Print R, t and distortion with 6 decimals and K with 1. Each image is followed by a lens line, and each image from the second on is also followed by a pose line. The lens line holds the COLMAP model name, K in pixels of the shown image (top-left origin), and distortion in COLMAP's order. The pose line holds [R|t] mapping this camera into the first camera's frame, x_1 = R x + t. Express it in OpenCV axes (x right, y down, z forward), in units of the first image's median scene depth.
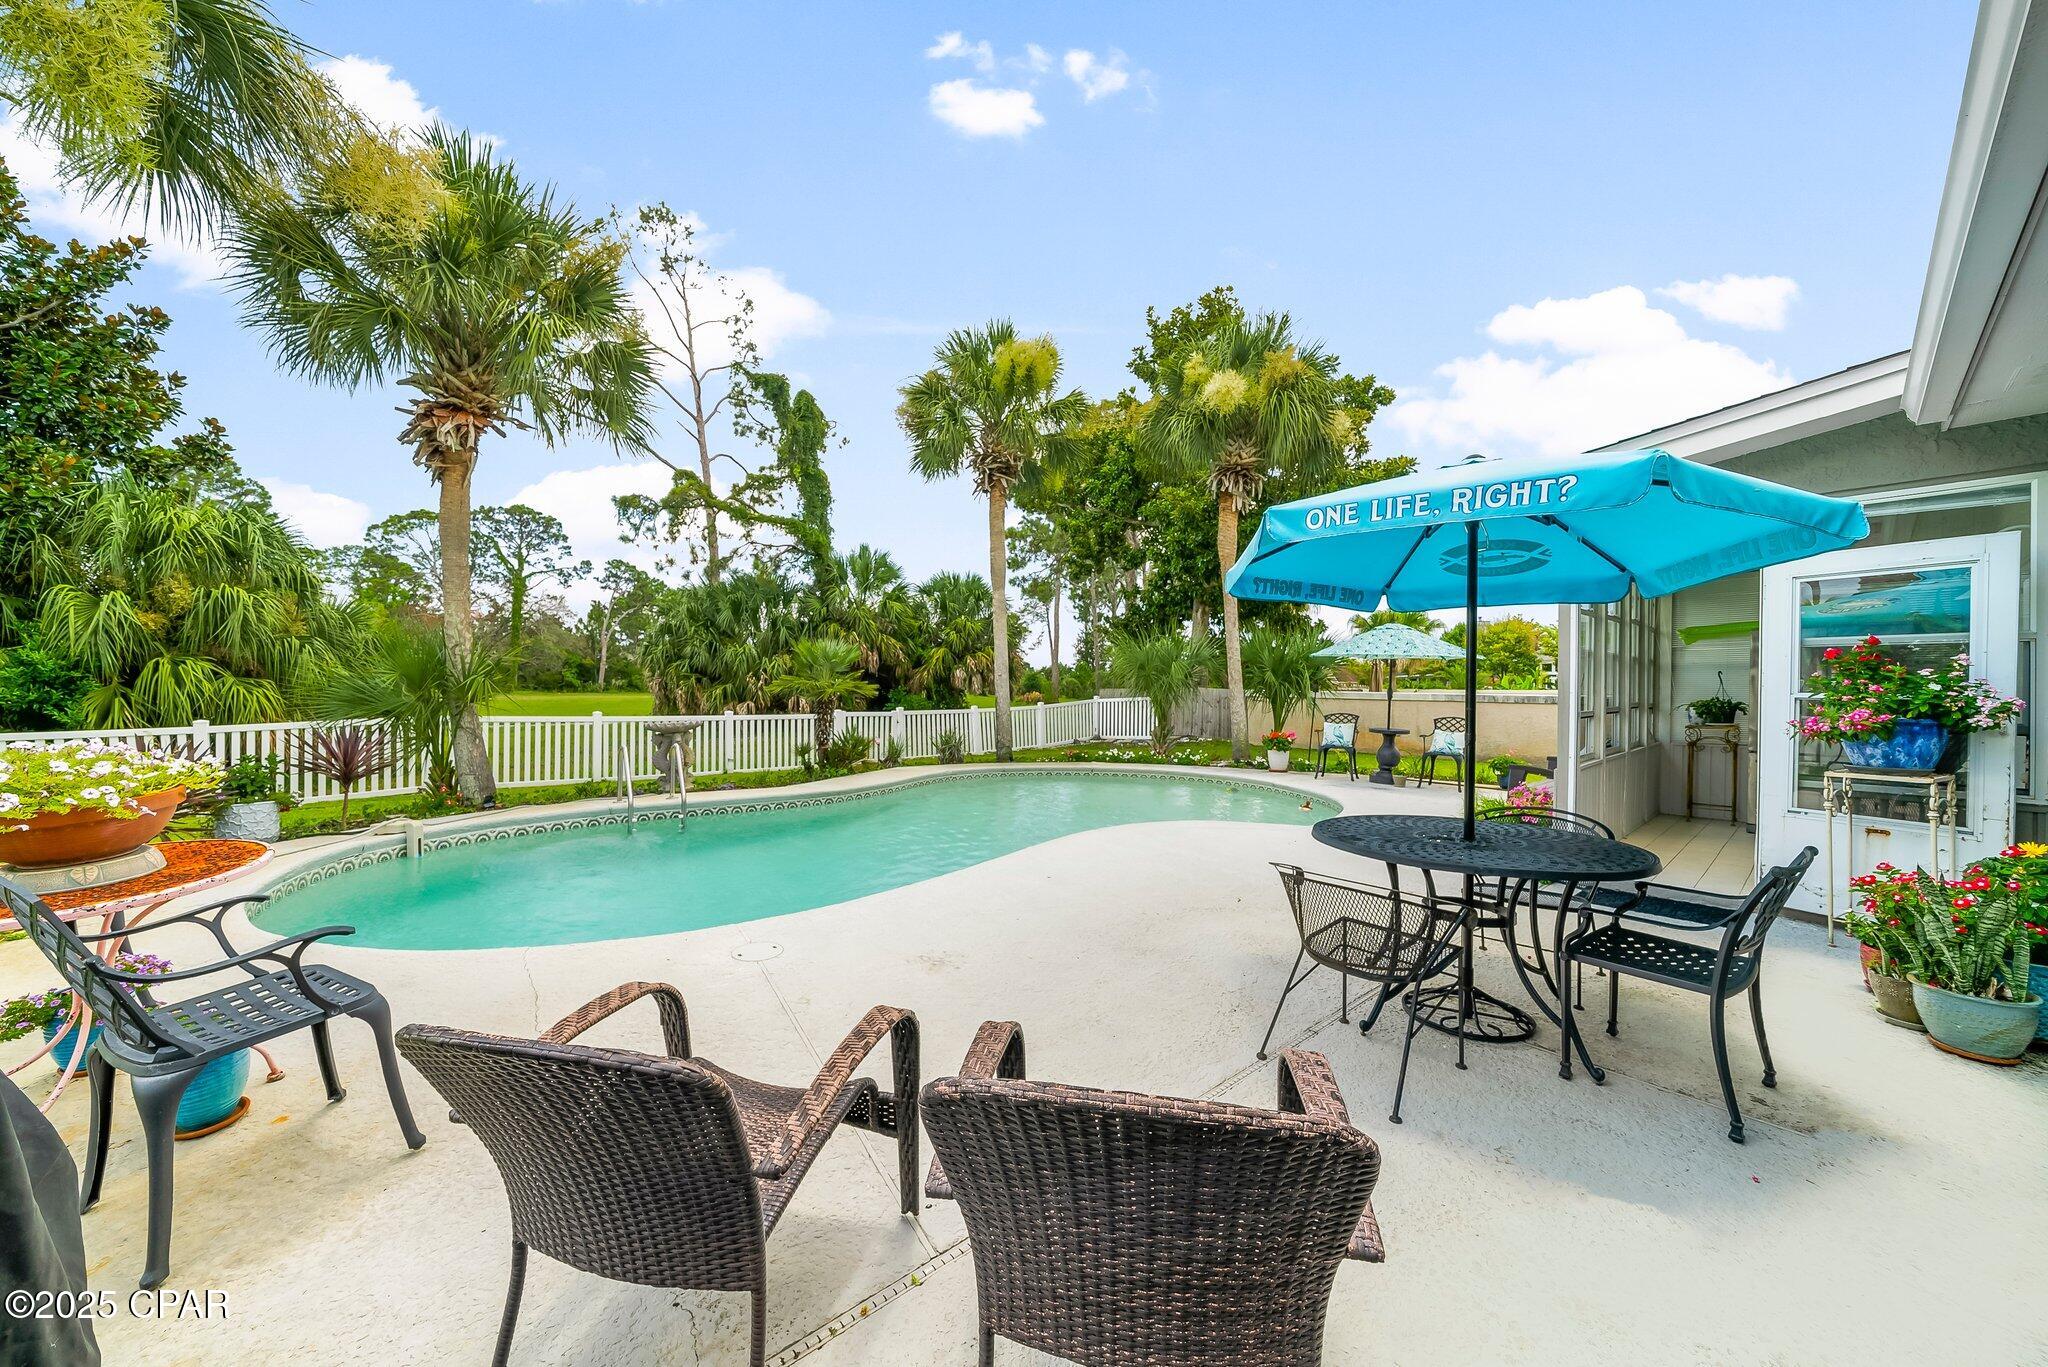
lens RADIAL K [[717.1, 0, 1012.5], [0, 717.1, 683.6], [0, 0, 1]] dist [-0.007169, 0.000591]
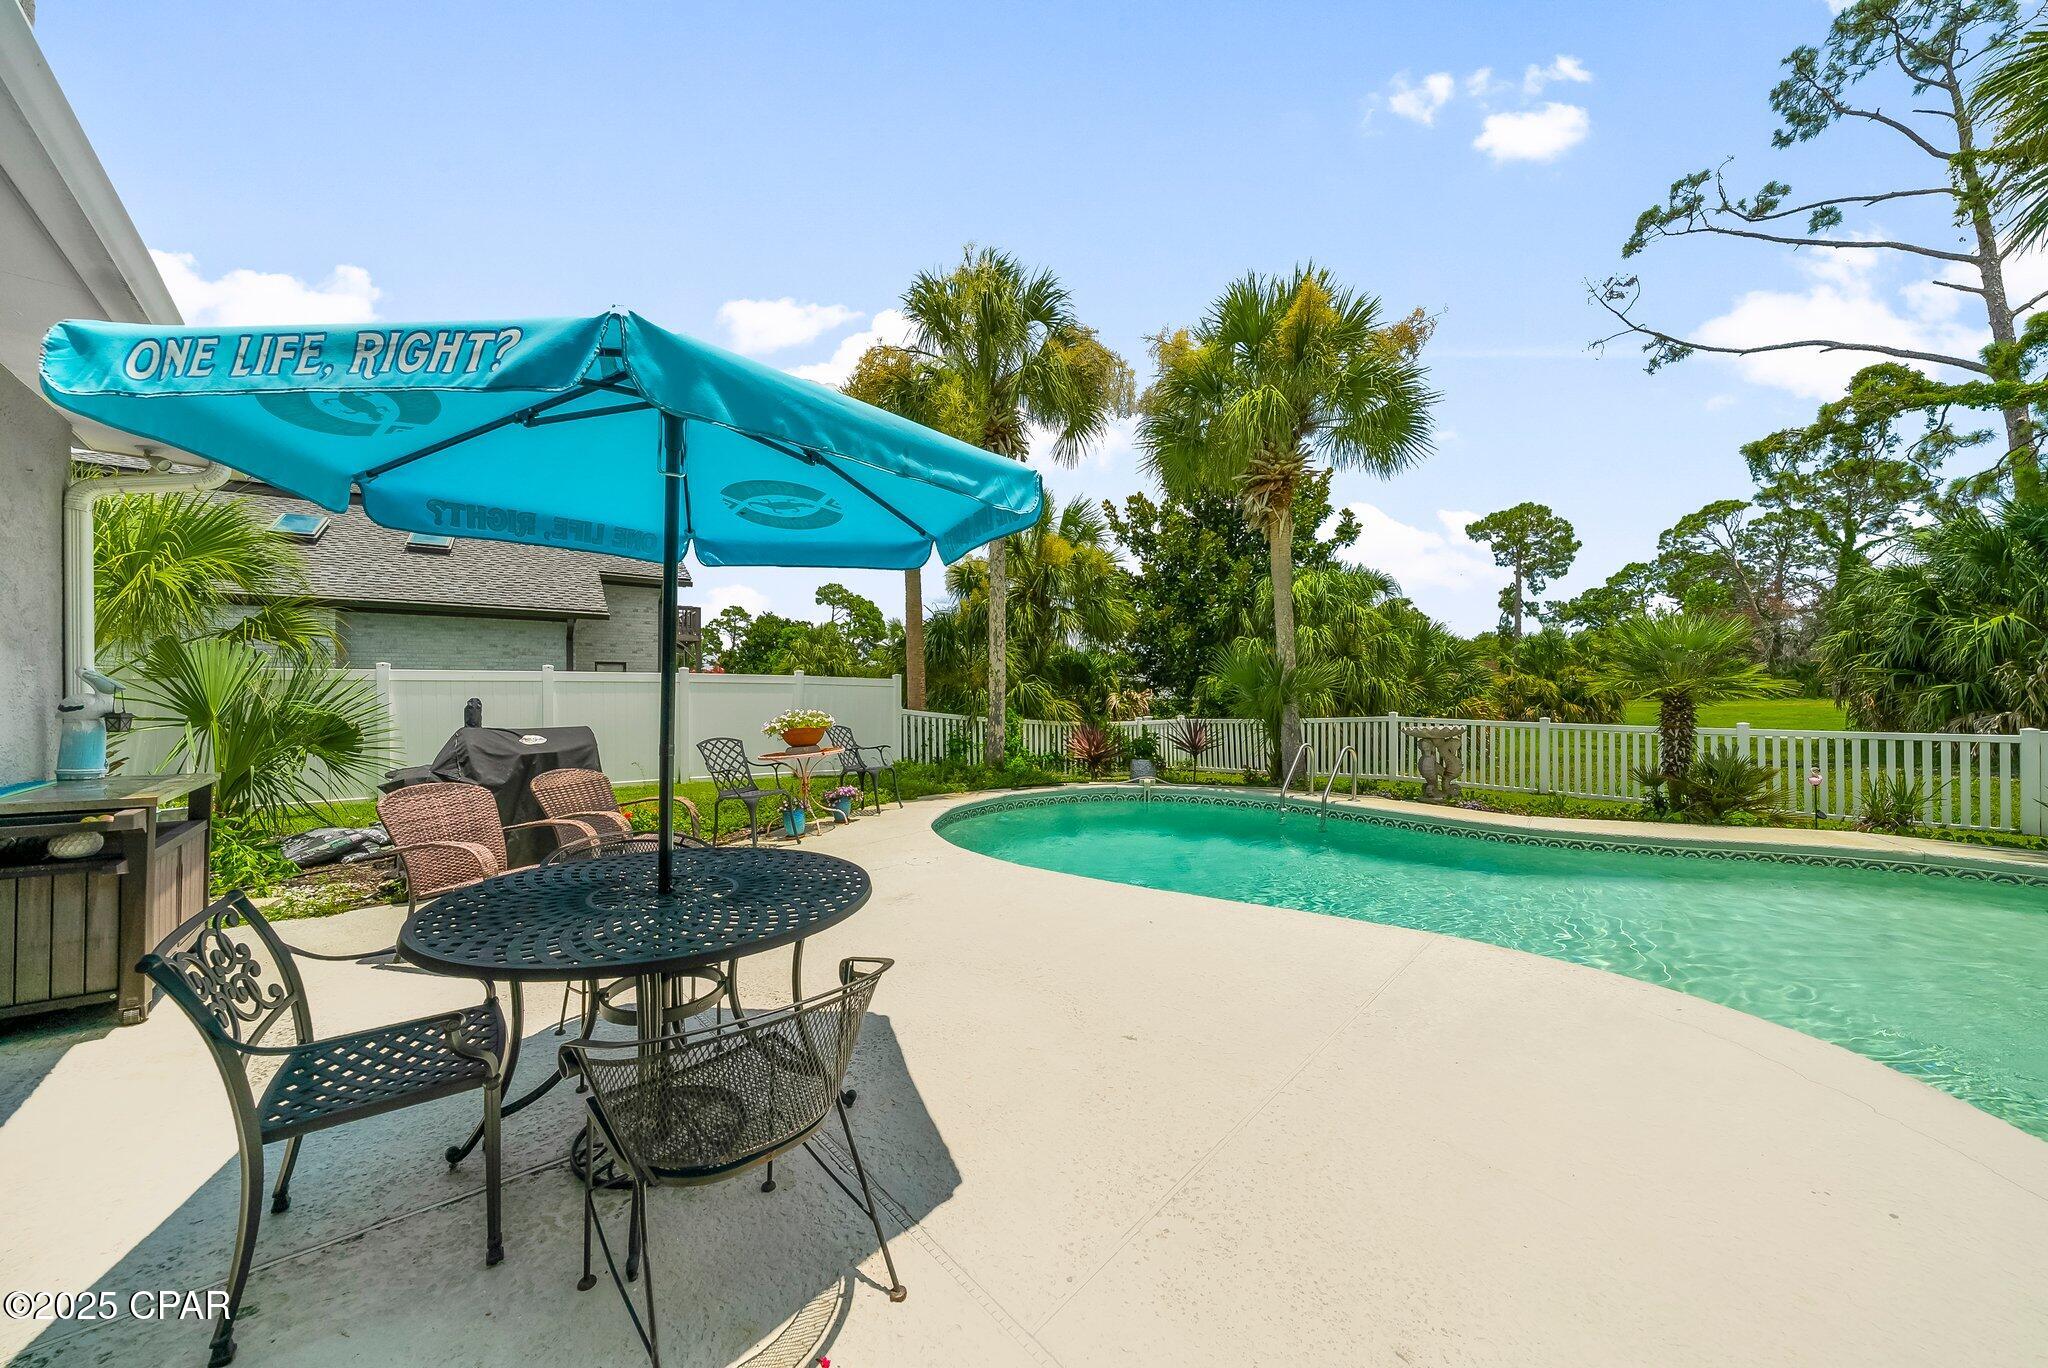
lens RADIAL K [[717.1, 0, 1032.7], [0, 717.1, 692.7], [0, 0, 1]] dist [-0.007169, 0.000591]
pose [[0.044809, -0.009725, -0.998948, 0.145558], [0.013500, 0.999867, -0.009128, 0.003962], [0.998904, -0.013077, 0.044934, 0.148448]]
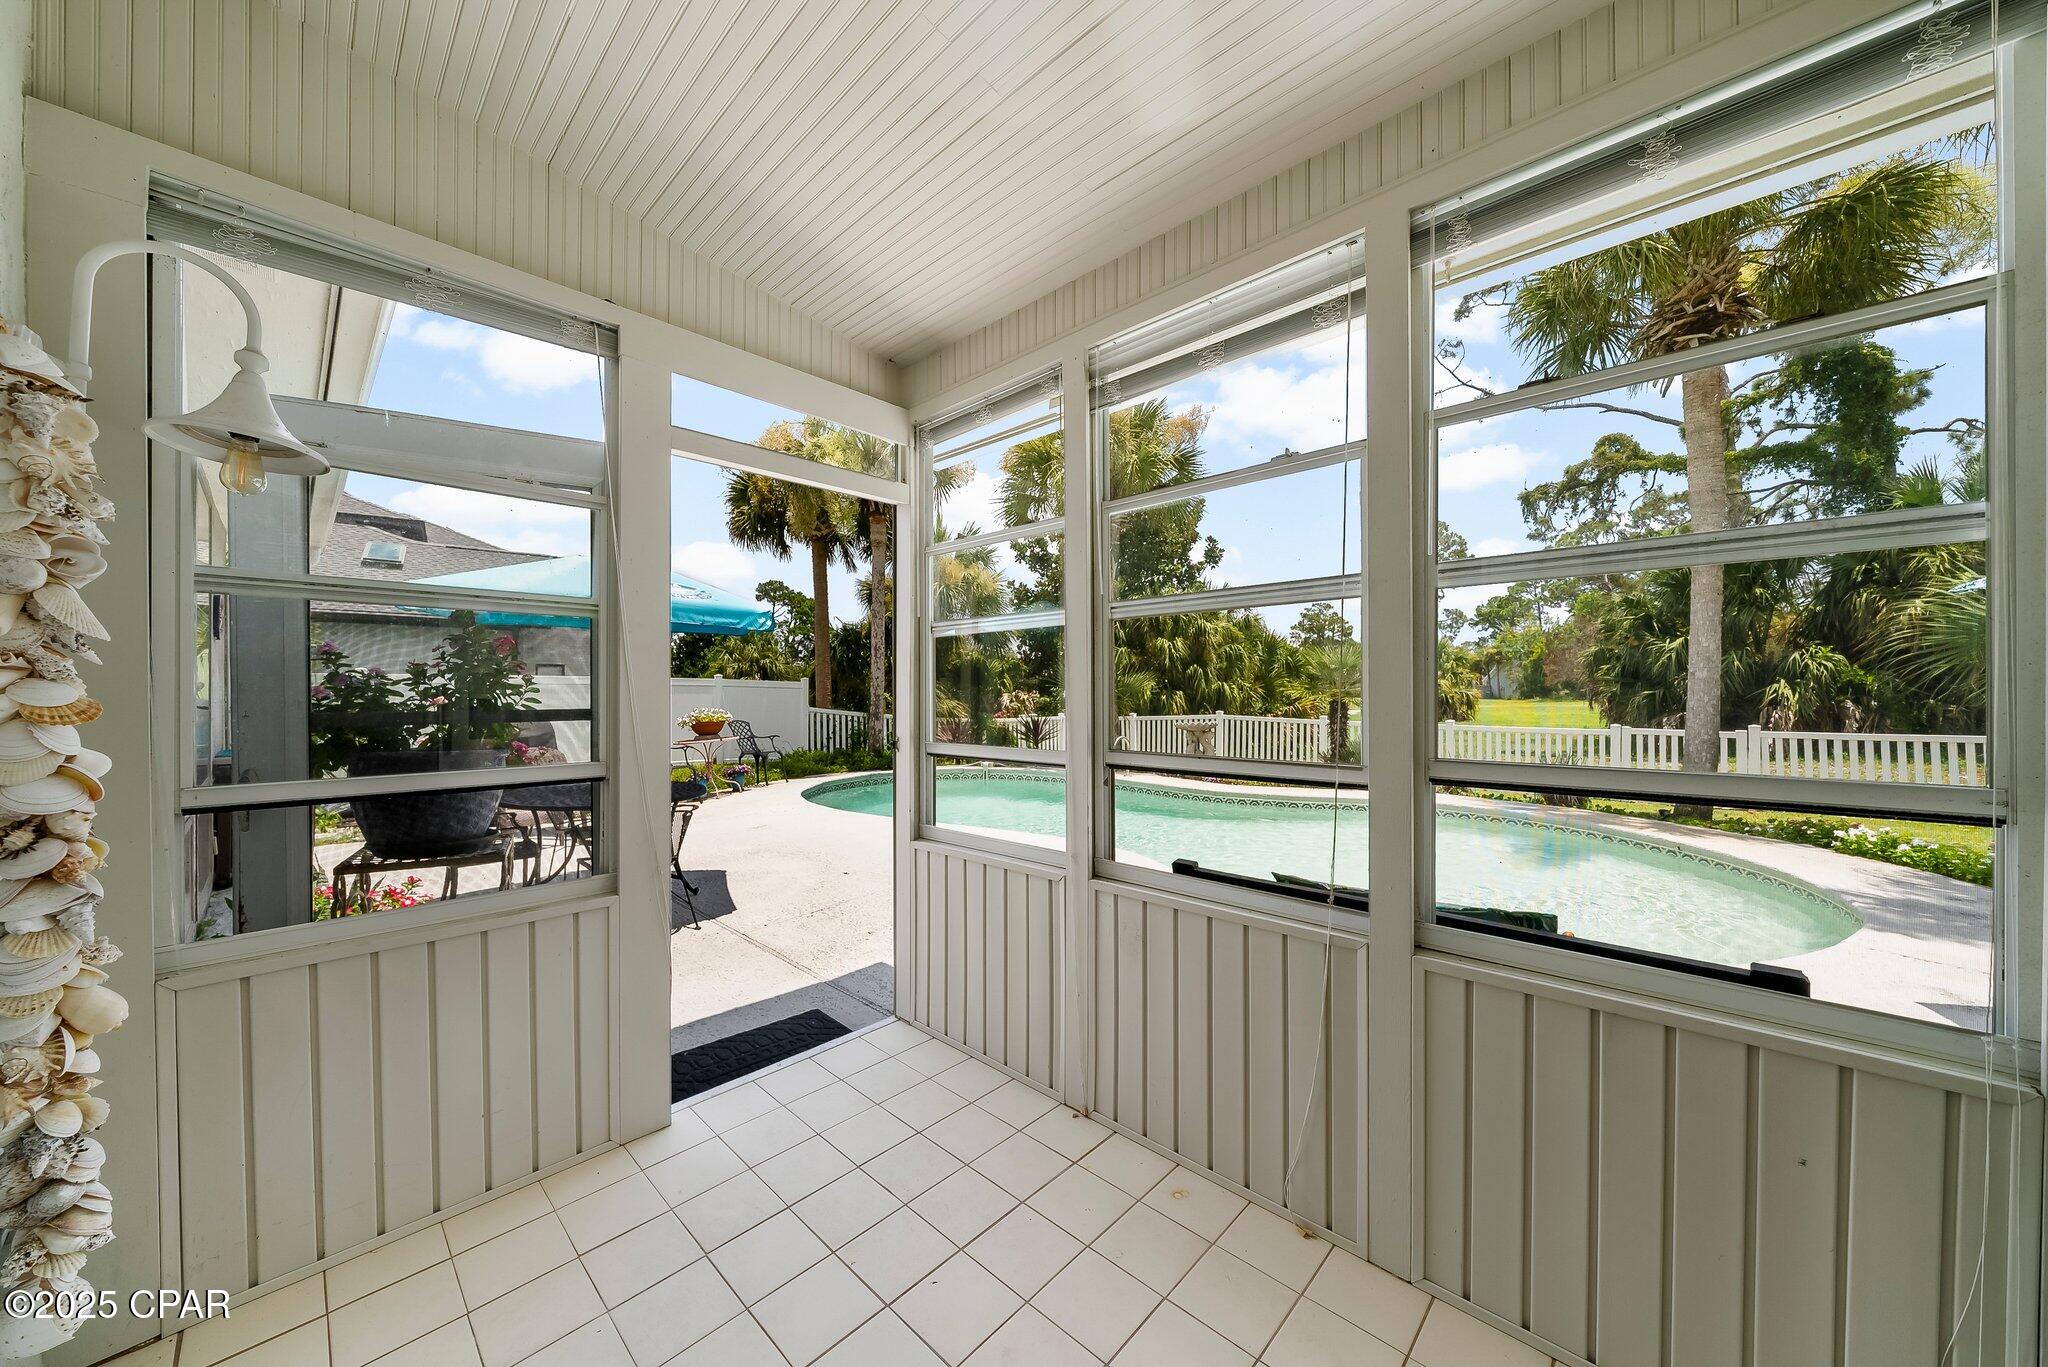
lens RADIAL K [[717.1, 0, 1036.7], [0, 717.1, 700.8], [0, 0, 1]] dist [-0.007169, 0.000591]
pose [[0.118645, 0.006563, -0.992915, 0.250871], [0.008710, 0.999933, 0.007650, 0.001411], [0.992899, -0.009555, 0.118580, 0.194894]]
